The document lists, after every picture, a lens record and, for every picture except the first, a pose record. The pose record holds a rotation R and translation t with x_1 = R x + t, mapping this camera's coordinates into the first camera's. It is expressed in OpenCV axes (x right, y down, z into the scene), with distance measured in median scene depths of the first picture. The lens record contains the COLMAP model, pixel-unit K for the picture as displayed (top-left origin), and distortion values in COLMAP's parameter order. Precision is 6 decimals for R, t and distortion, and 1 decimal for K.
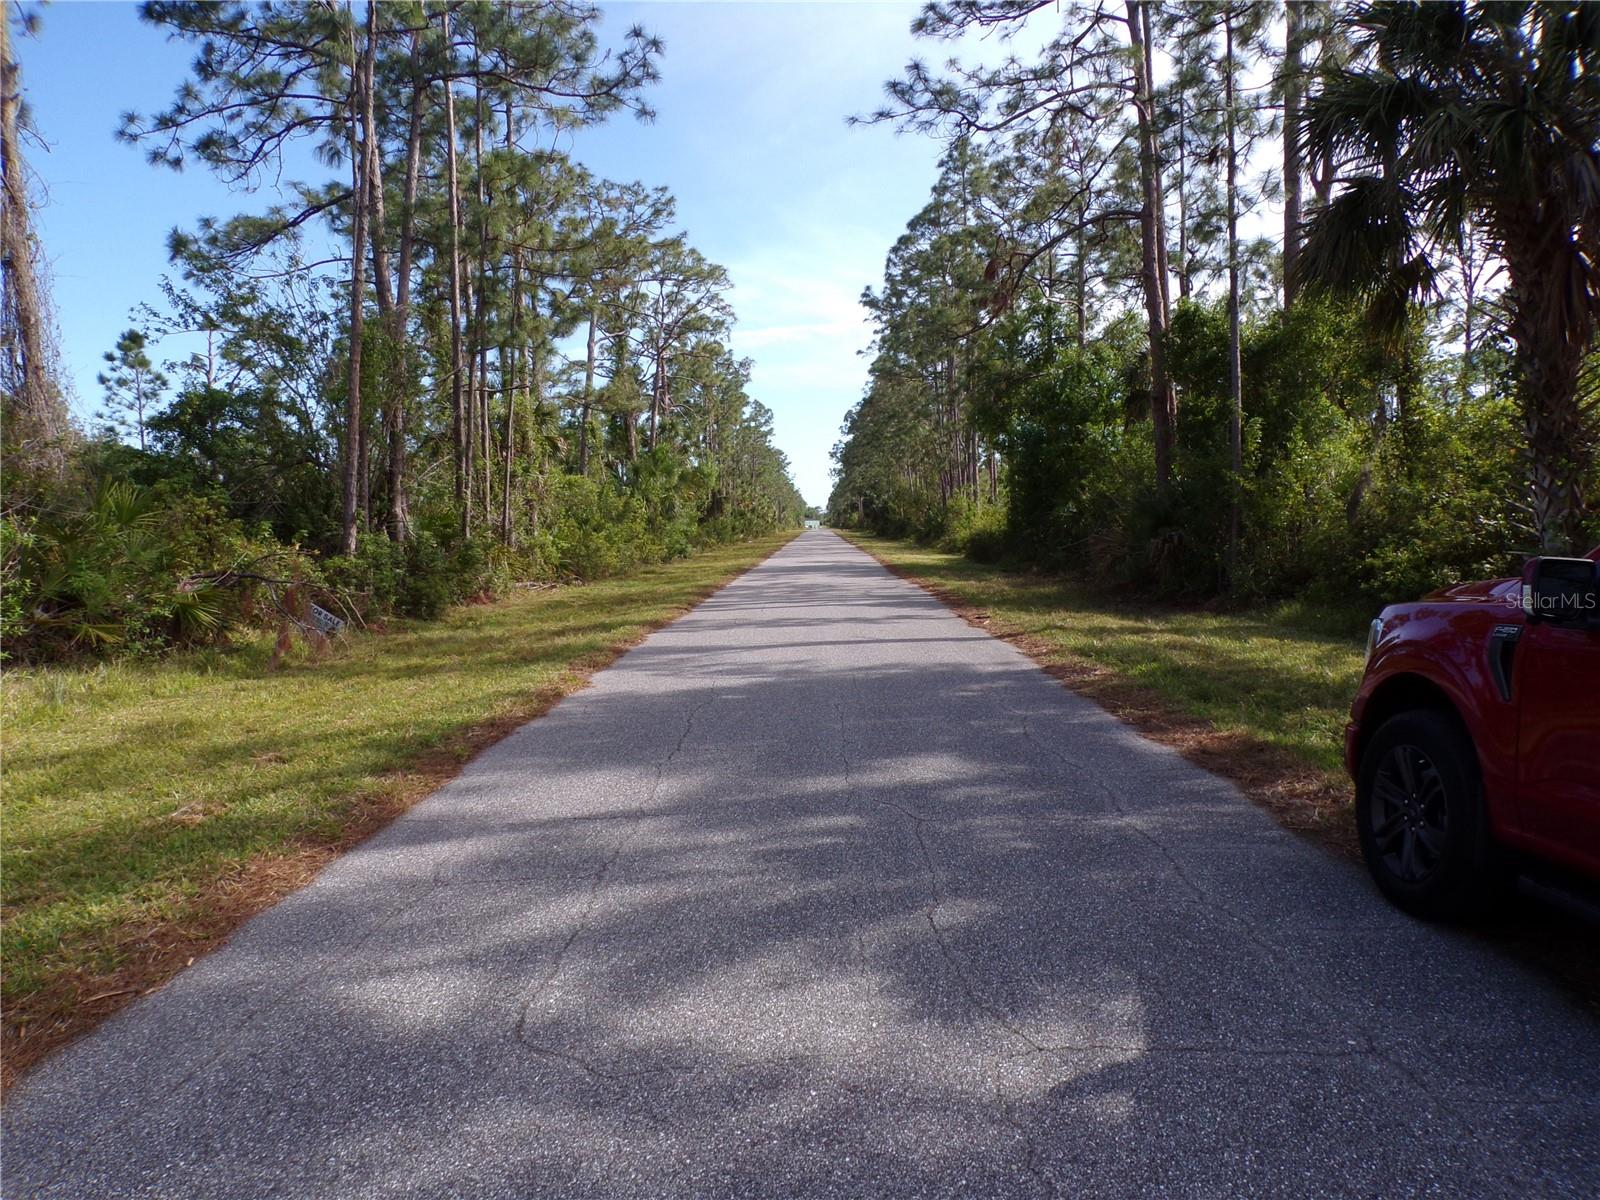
lens RADIAL K [[1069.9, 0, 795.9], [0, 1069.9, 610.3], [0, 0, 1]] dist [-0.038412, 0.032379]
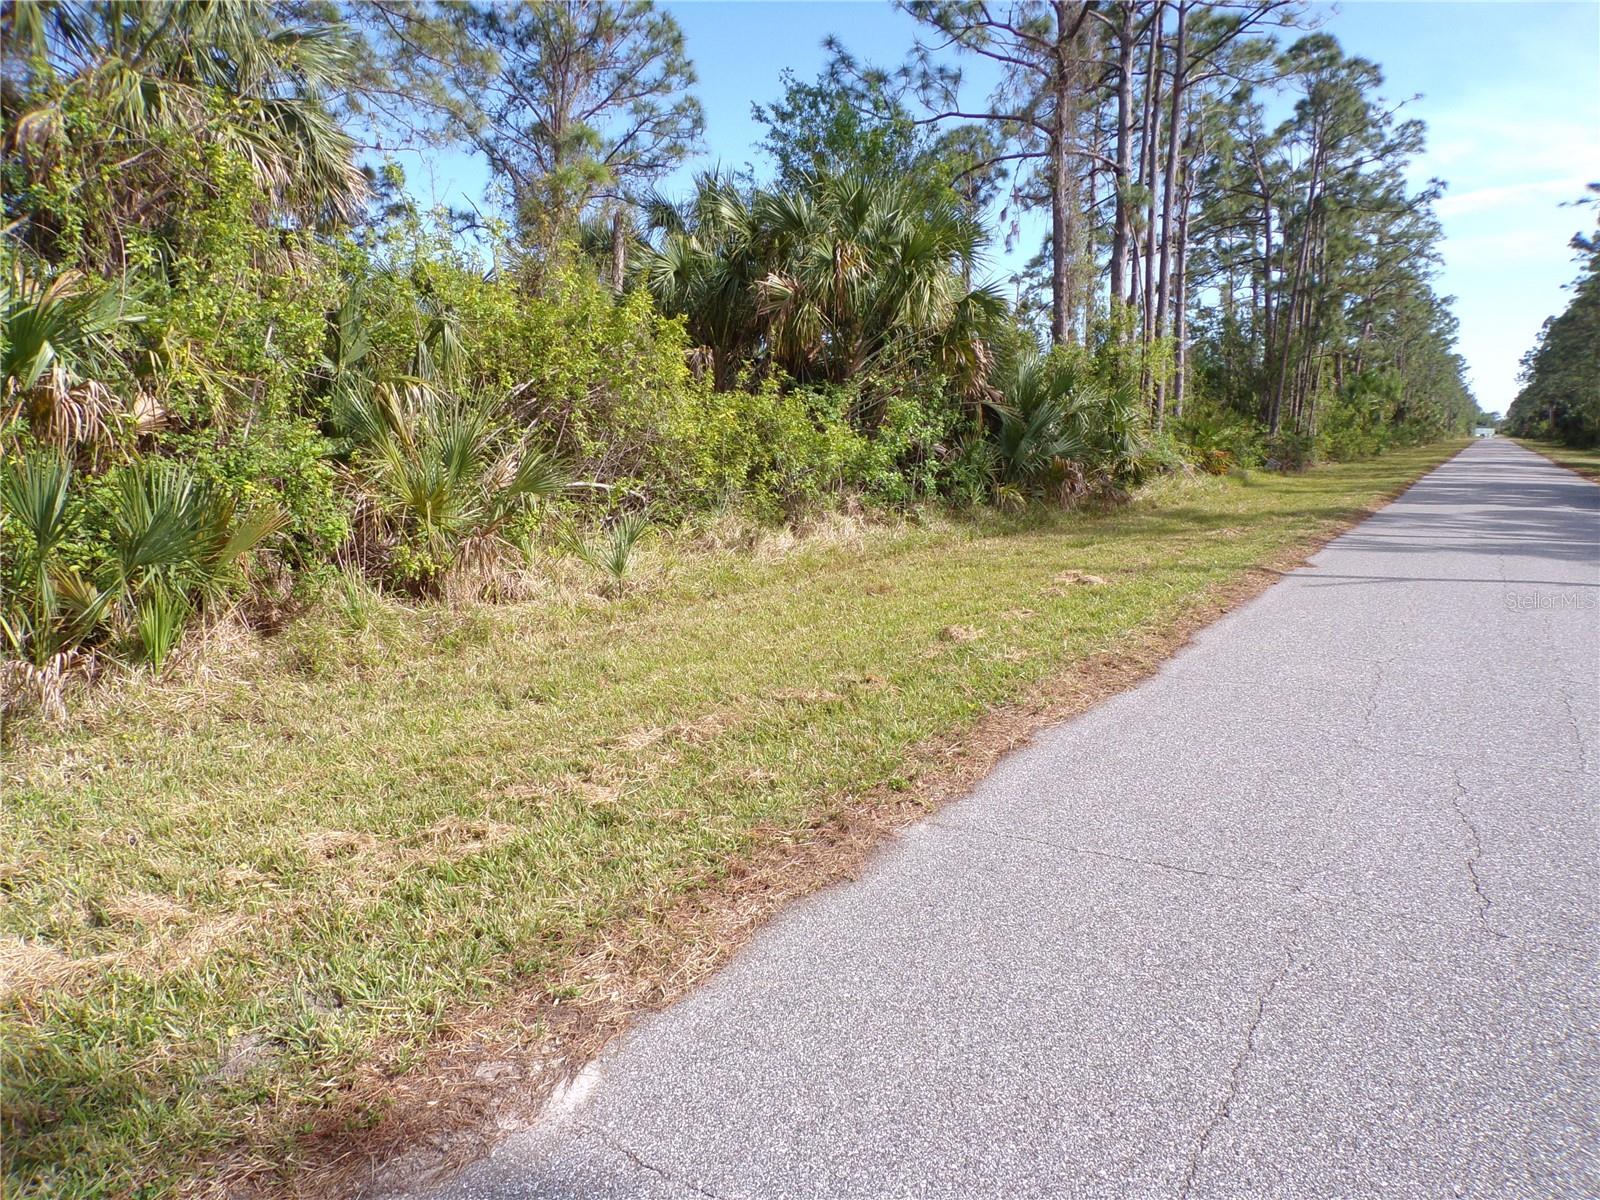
lens RADIAL K [[1069.9, 0, 795.9], [0, 1069.9, 610.3], [0, 0, 1]] dist [-0.038412, 0.032379]
pose [[0.849817, 0.112910, -0.514843, -0.008790], [-0.064107, 0.991676, 0.111667, 0.017977], [0.523165, -0.061891, 0.849981, -0.222166]]
